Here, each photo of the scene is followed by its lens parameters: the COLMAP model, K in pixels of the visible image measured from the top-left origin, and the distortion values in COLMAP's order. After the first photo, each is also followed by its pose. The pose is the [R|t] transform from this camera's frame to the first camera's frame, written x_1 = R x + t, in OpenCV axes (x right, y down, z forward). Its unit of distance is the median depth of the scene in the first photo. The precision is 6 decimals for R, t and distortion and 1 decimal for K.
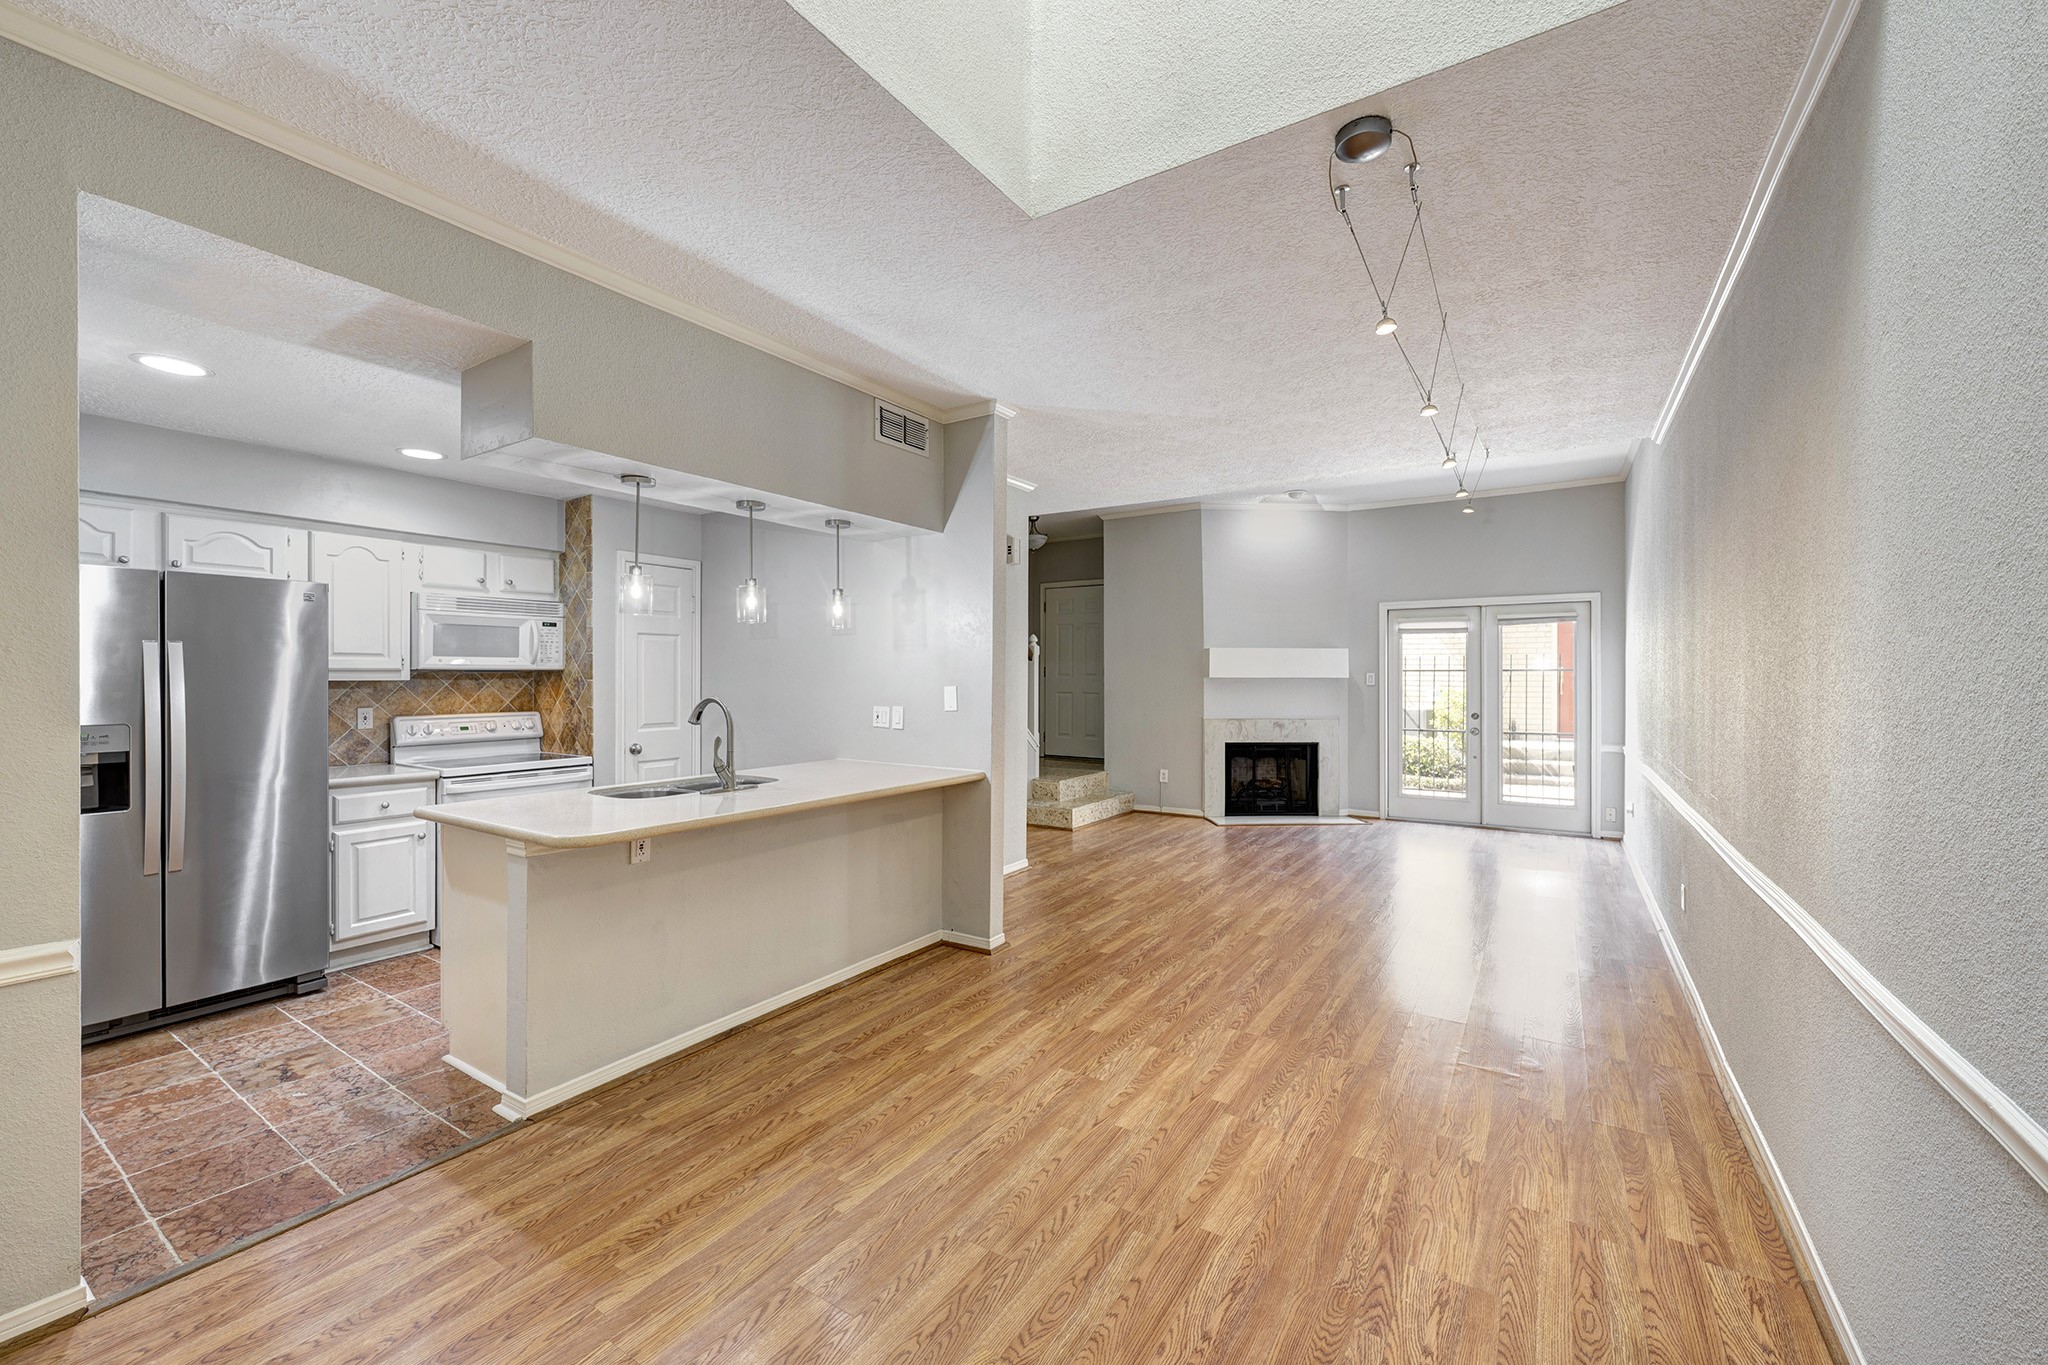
lens RADIAL K [[814.1, 0, 1024.0], [0, 814.1, 682.5], [0, 0, 1]] dist [-0.000750, -0.000130]
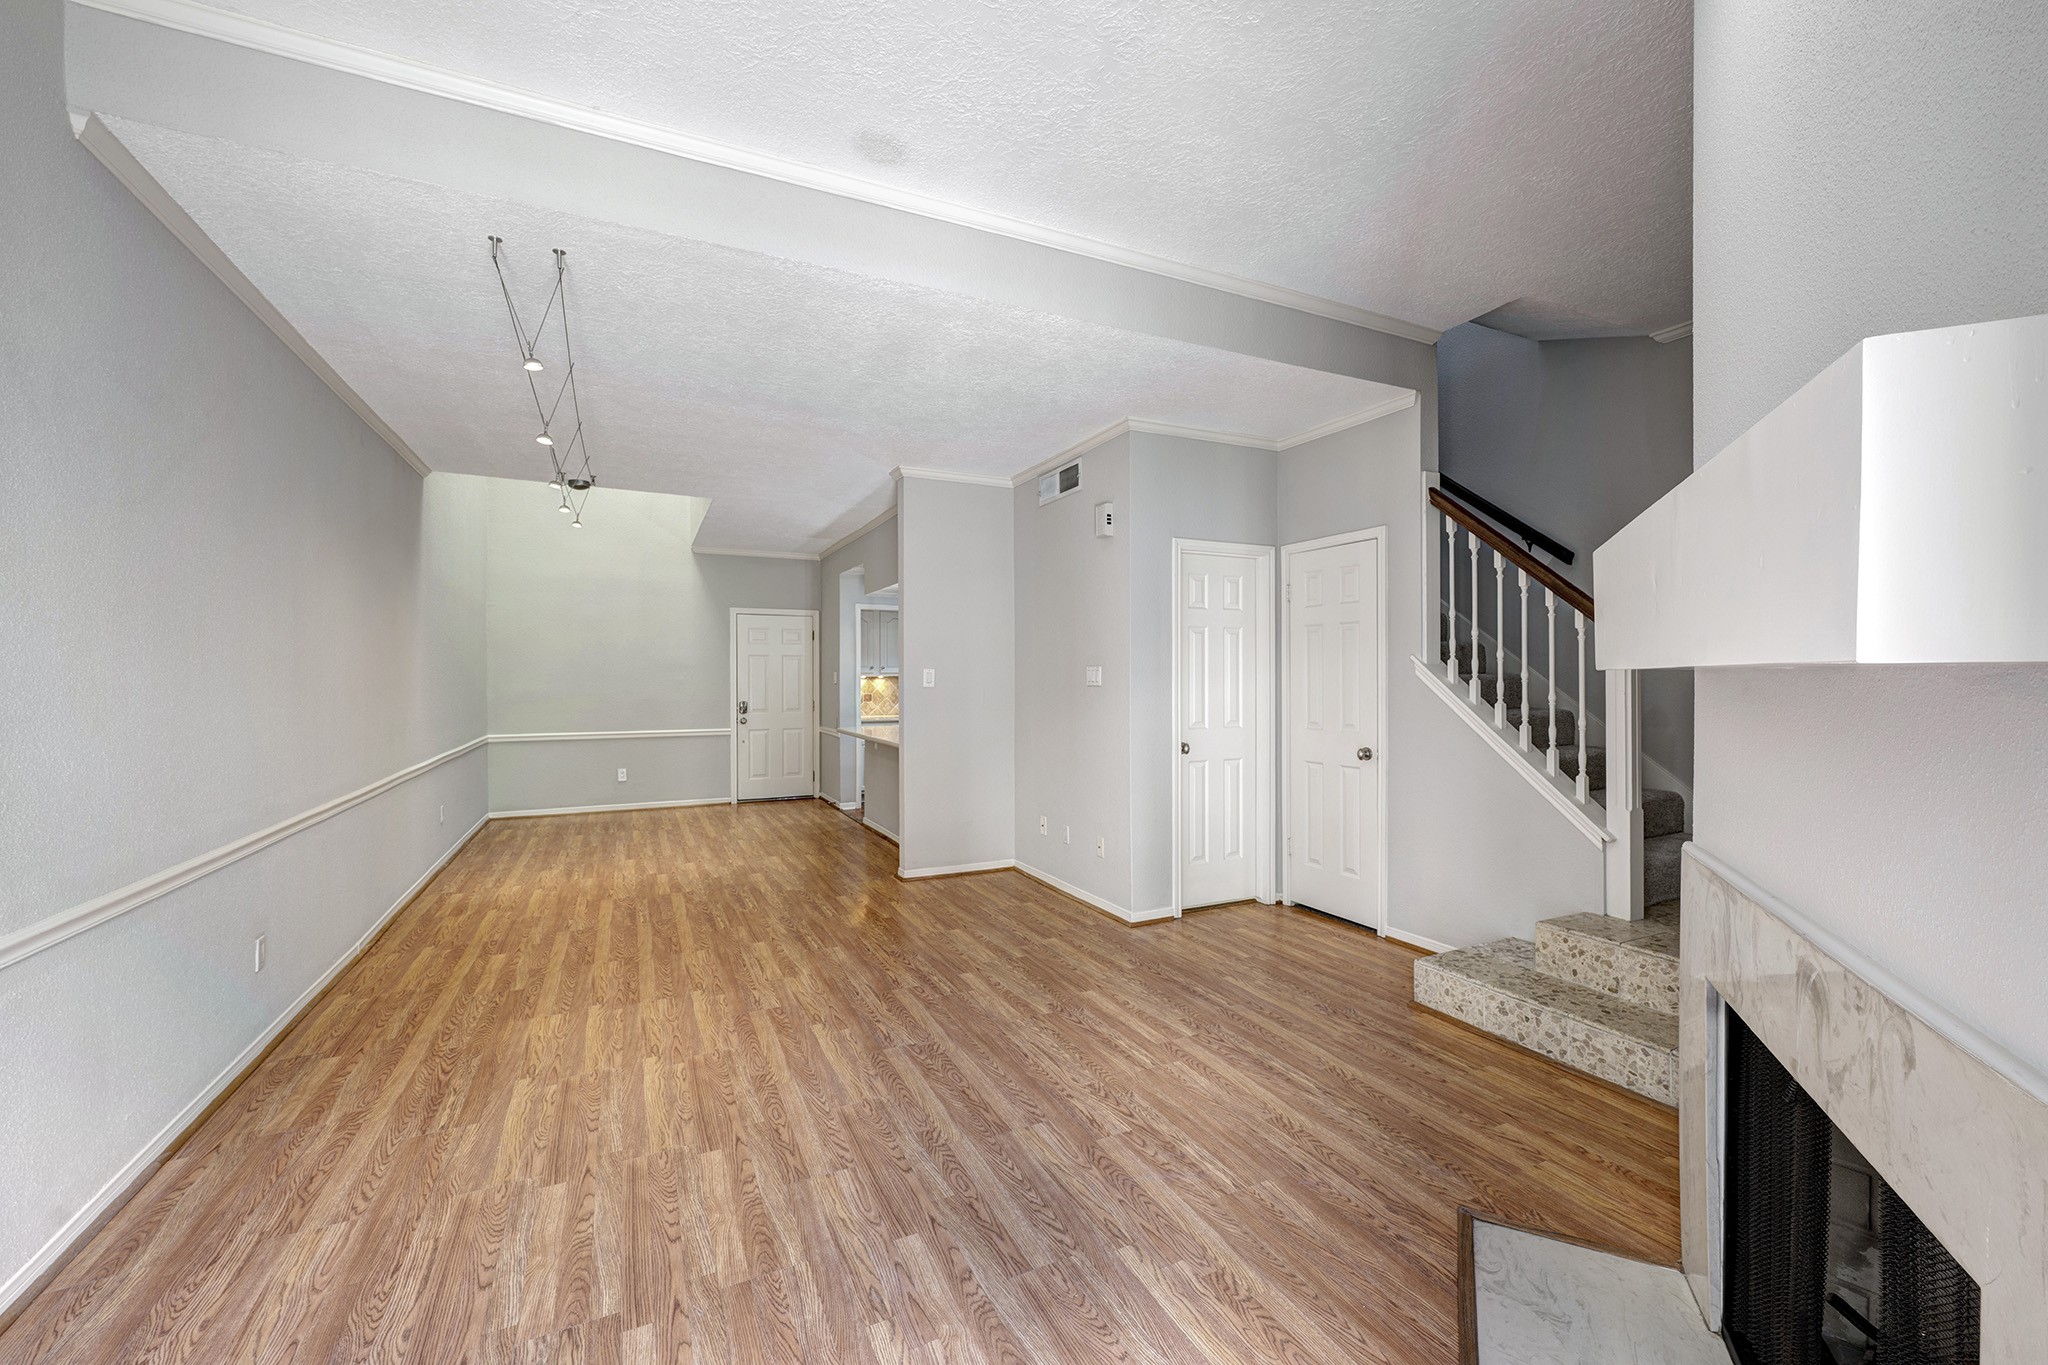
lens RADIAL K [[811.2, 0, 1017.4], [0, 811.2, 687.7], [0, 0, 1]] dist [-0.000436, -0.000131]
pose [[-0.519248, 0.011021, -0.854553, 0.959686], [-0.003932, 0.999875, 0.015284, -0.005517], [0.854615, 0.011296, -0.519140, 1.776135]]
